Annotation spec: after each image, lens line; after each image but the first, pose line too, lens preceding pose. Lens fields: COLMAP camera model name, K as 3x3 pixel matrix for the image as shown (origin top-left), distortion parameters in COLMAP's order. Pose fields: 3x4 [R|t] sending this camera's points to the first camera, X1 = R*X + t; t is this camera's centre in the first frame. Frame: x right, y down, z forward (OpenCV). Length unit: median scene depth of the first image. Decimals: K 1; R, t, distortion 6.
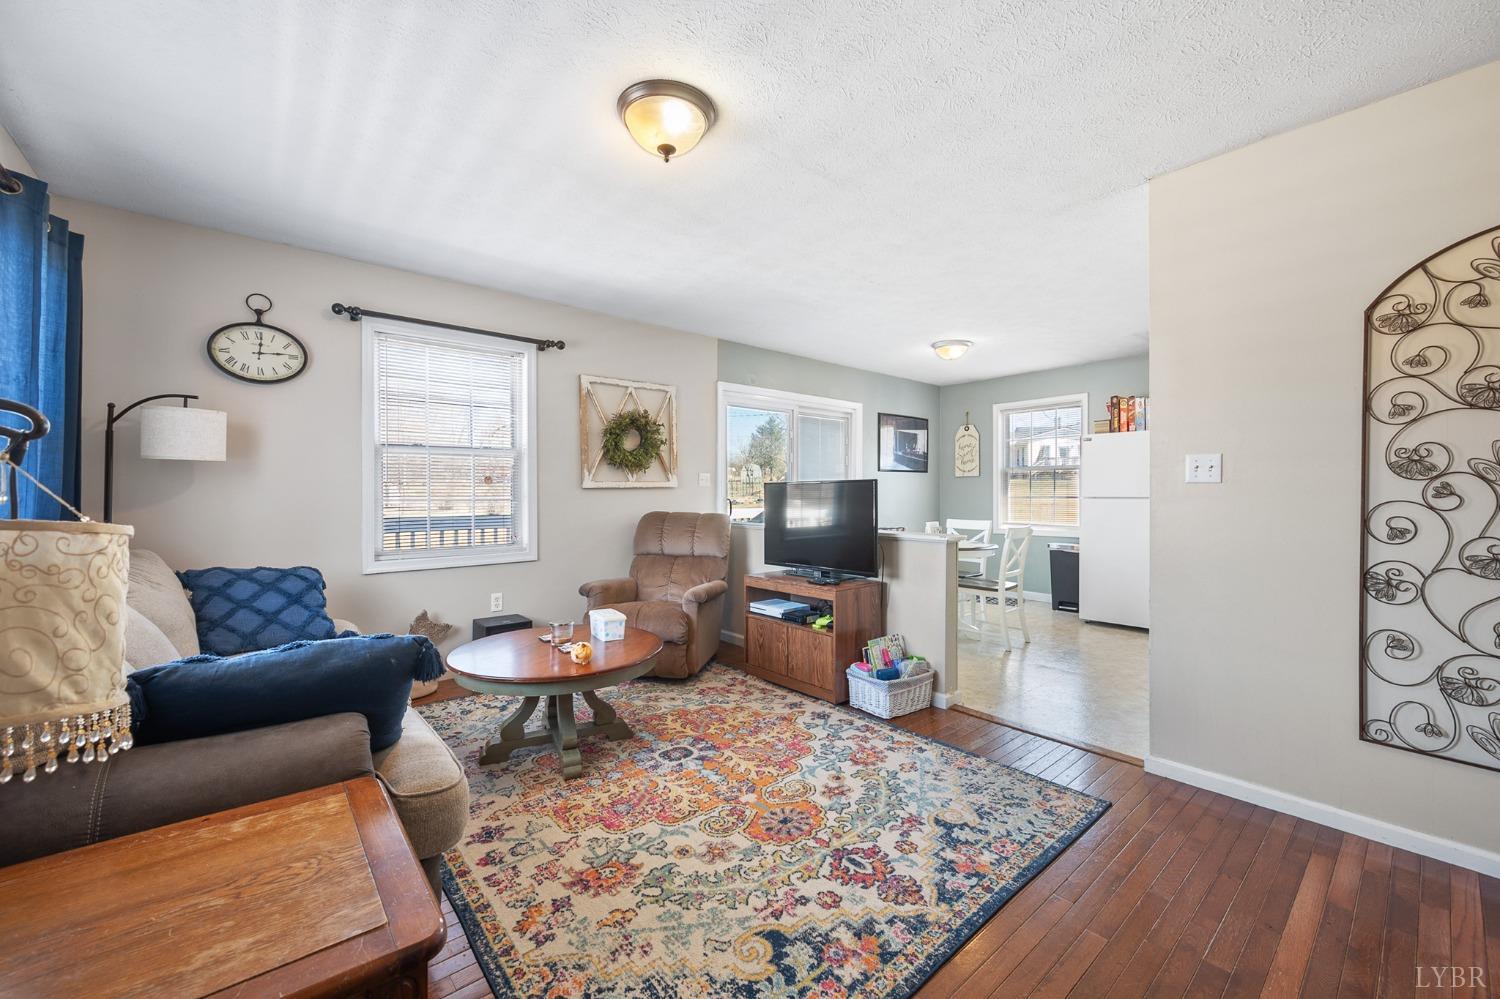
lens RADIAL K [[602.8, 0, 751.1], [0, 602.8, 491.5], [0, 0, 1]] dist [0.000892, -0.000628]
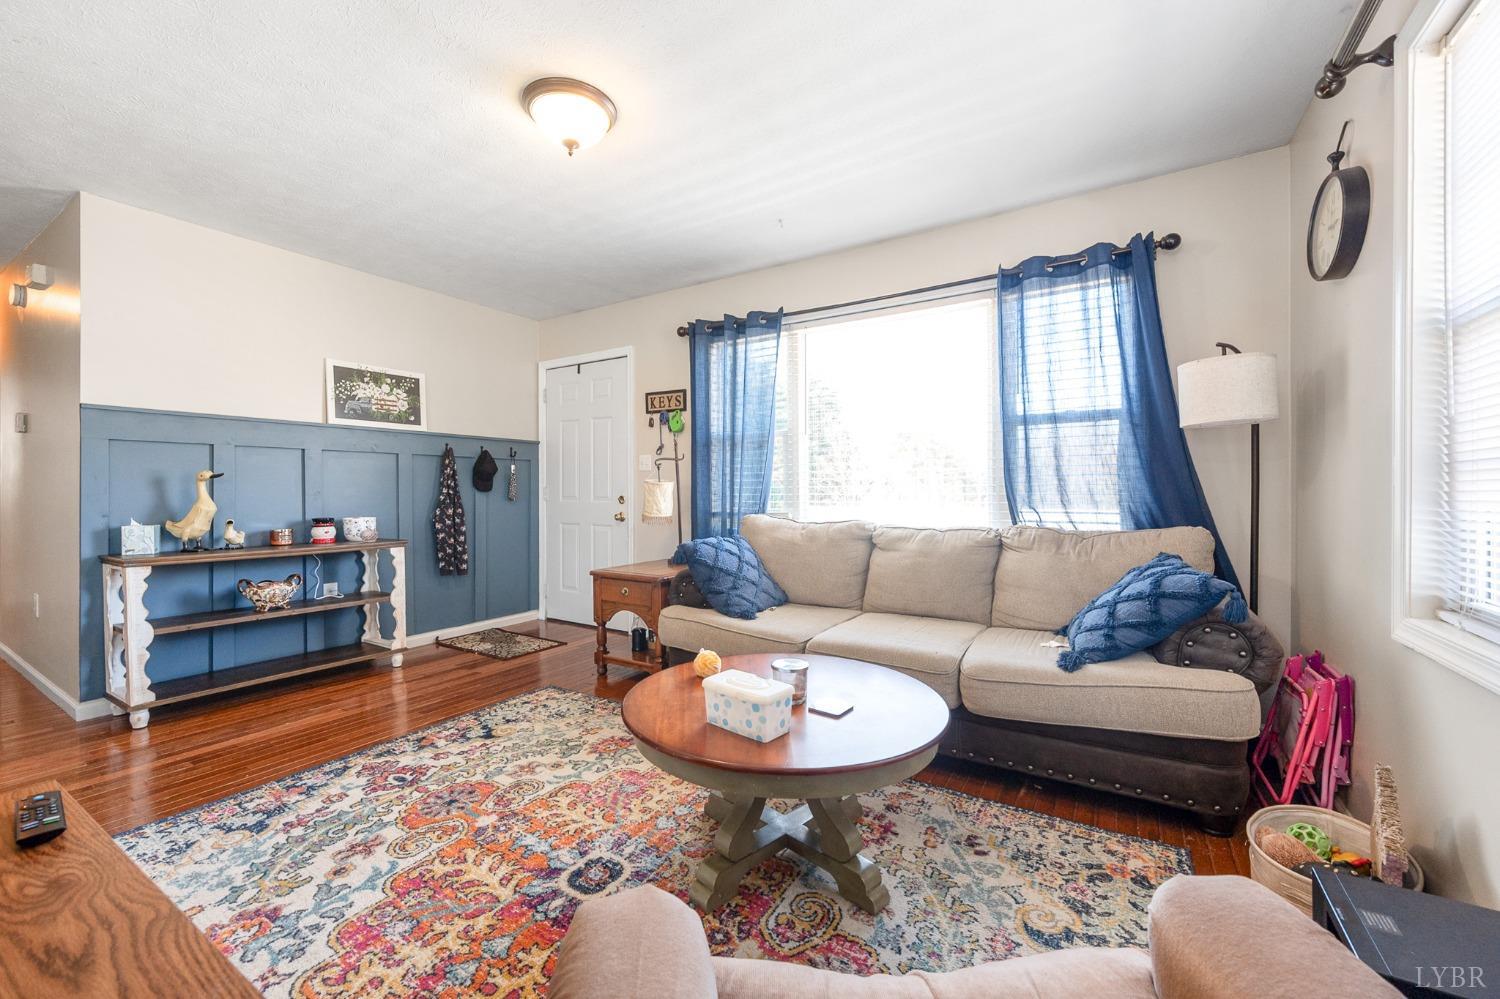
lens RADIAL K [[601.6, 0, 751.3], [0, 601.6, 492.4], [0, 0, 1]] dist [0.001255, 0.001009]
pose [[-0.954657, 0.000382, -0.297707, -0.093916], [0.000466, 1.000000, -0.000213, 0.040891], [0.297707, -0.000342, -0.954657, 1.670891]]
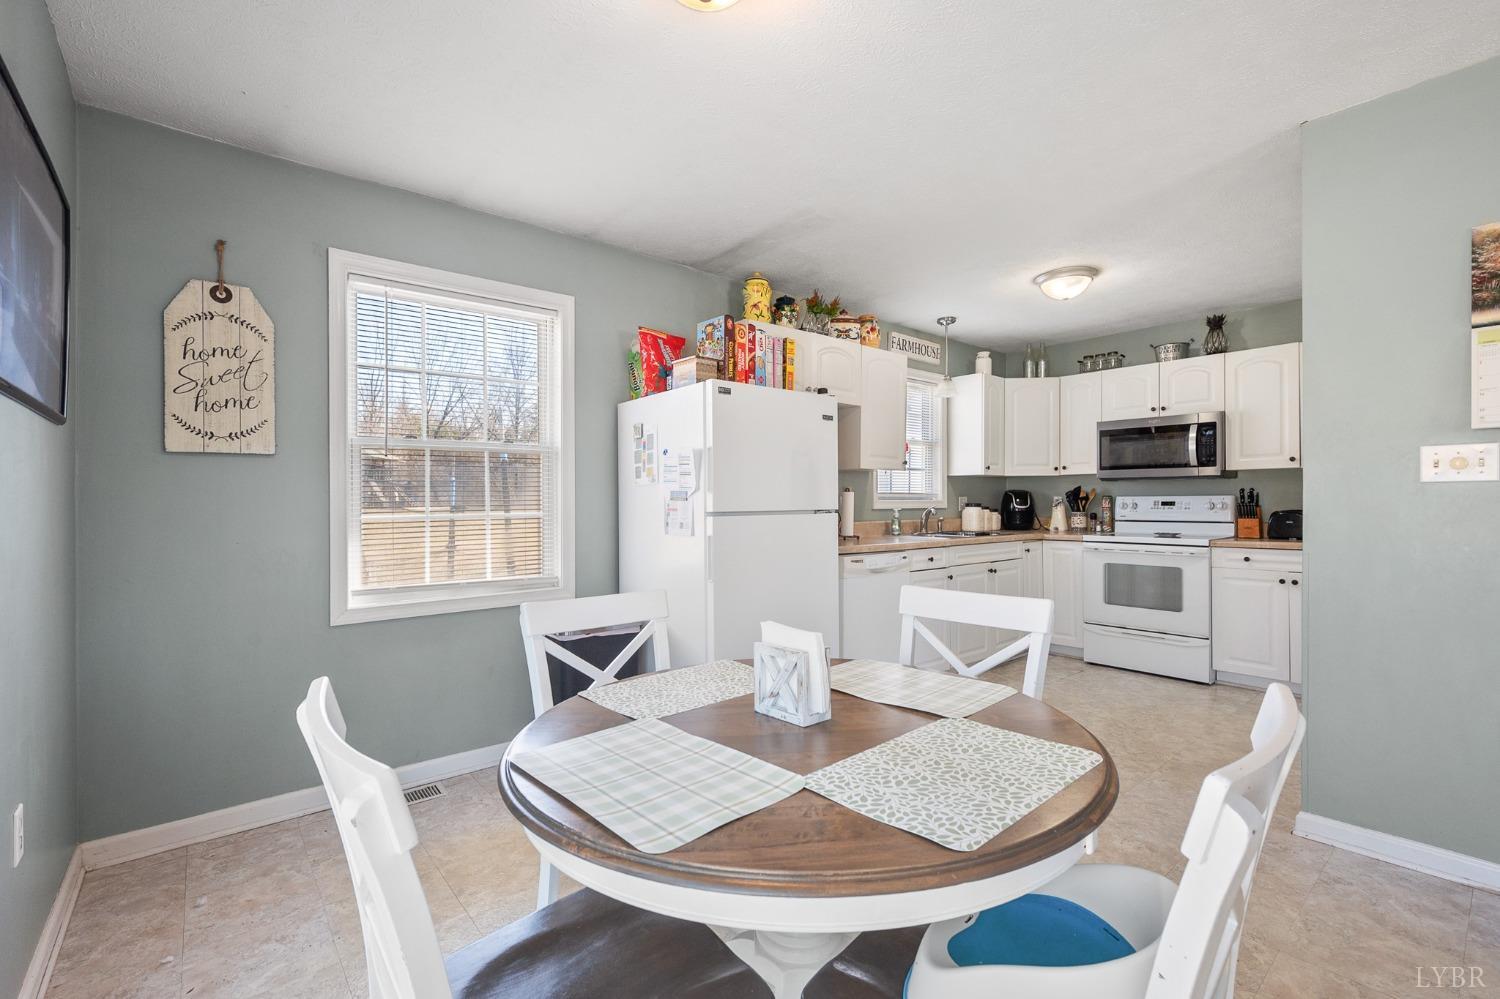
lens RADIAL K [[651.1, 0, 750.1], [0, 651.1, 505.7], [0, 0, 1]] dist [-0.002411, -0.000532]
pose [[0.005716, -0.001404, 0.999983, 0.088684], [0.006388, 0.999979, 0.001367, 0.007413], [-0.999963, 0.006380, 0.005725, 1.966468]]
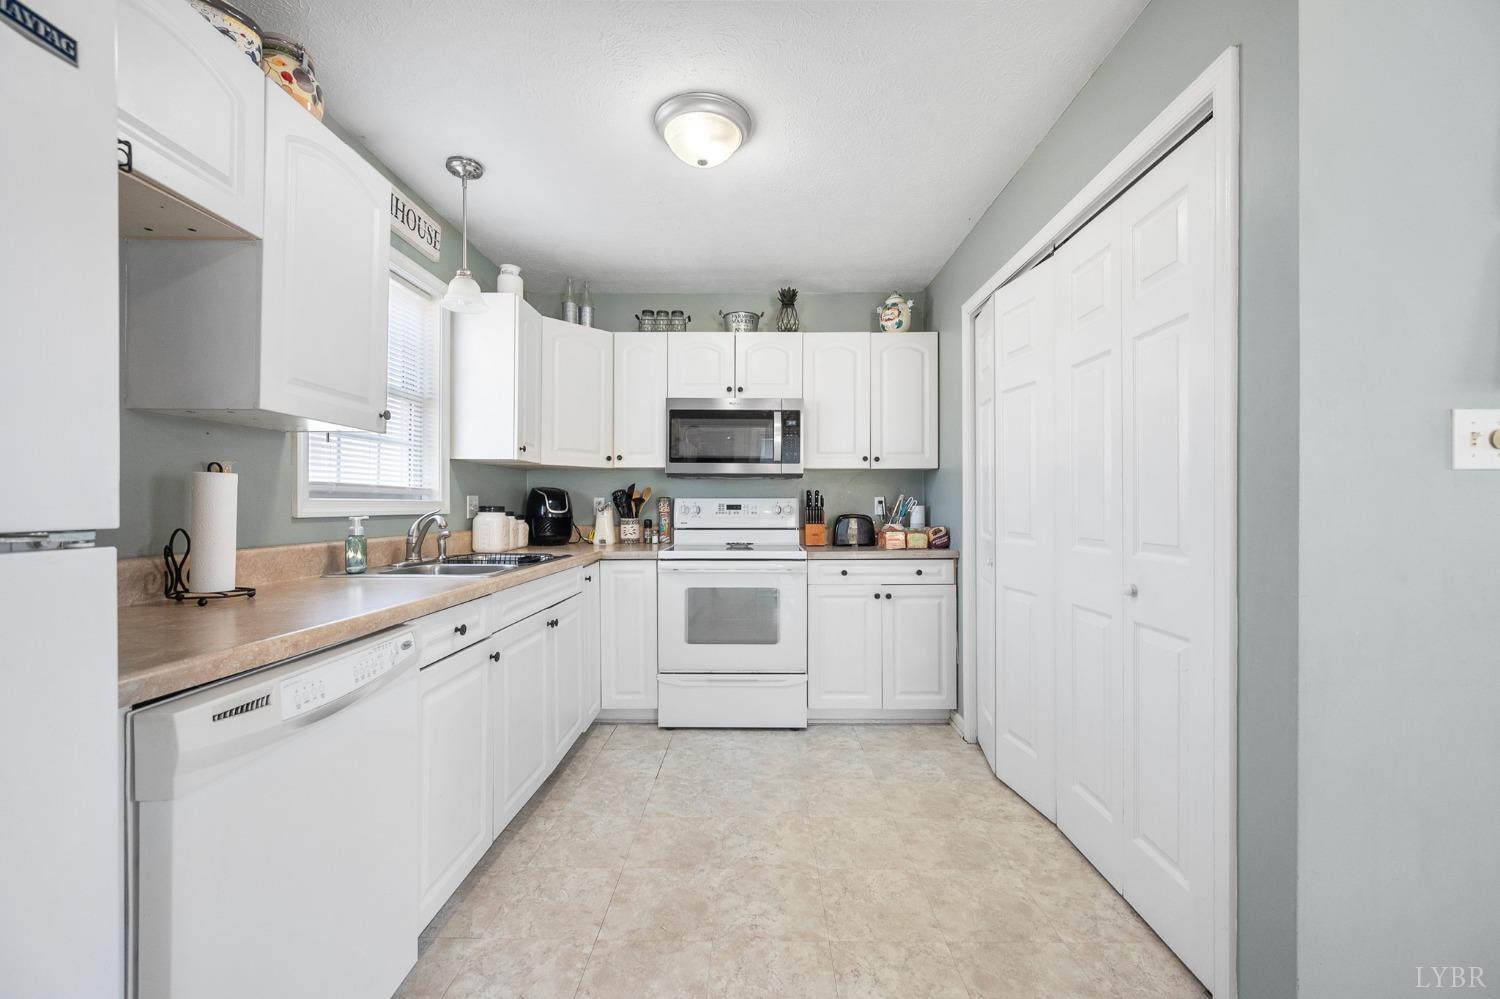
lens RADIAL K [[590.1, 0, 749.3], [0, 590.1, 505.4], [0, 0, 1]] dist [-0.003892, 0.000188]
pose [[-0.755054, 0.005097, 0.655643, 1.013568], [0.005040, 0.999985, -0.001970, 0.010098], [-0.655643, 0.001817, -0.755069, 1.814090]]
